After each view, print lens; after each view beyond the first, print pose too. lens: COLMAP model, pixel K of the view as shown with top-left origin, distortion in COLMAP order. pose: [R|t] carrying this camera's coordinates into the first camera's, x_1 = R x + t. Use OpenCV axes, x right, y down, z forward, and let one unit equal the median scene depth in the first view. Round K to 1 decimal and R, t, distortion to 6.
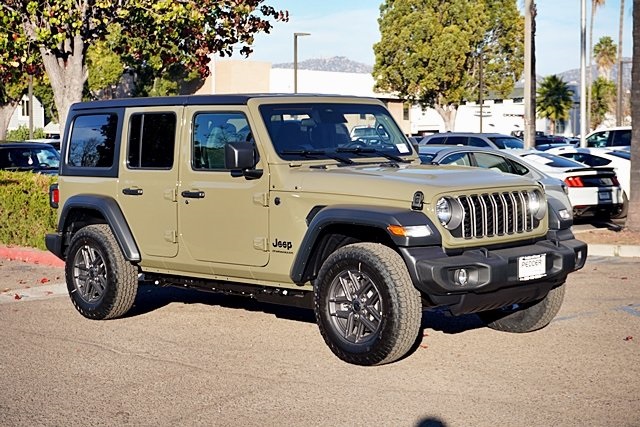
lens RADIAL K [[1150.1, 0, 318.4], [0, 1150.1, 209.0], [0, 0, 1]] dist [0.262556, 0.000000]
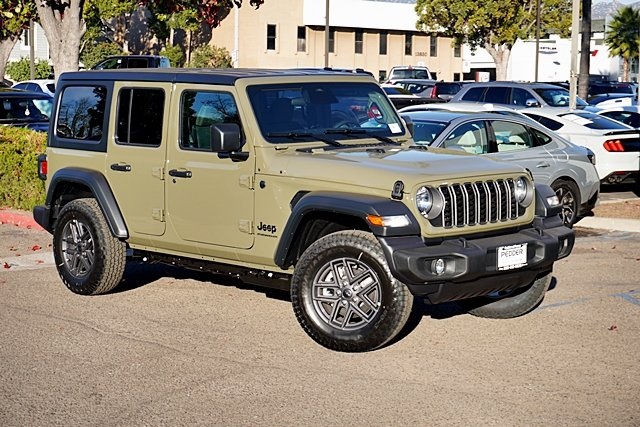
lens RADIAL K [[1290.0, 0, 323.0], [0, 1290.0, 214.3], [0, 0, 1]] dist [0.344389, 0.000000]
pose [[0.999452, 0.021886, -0.024820, 0.041962], [-0.020732, 0.998733, 0.045843, -0.030709], [0.025792, -0.045304, 0.998640, -0.109781]]
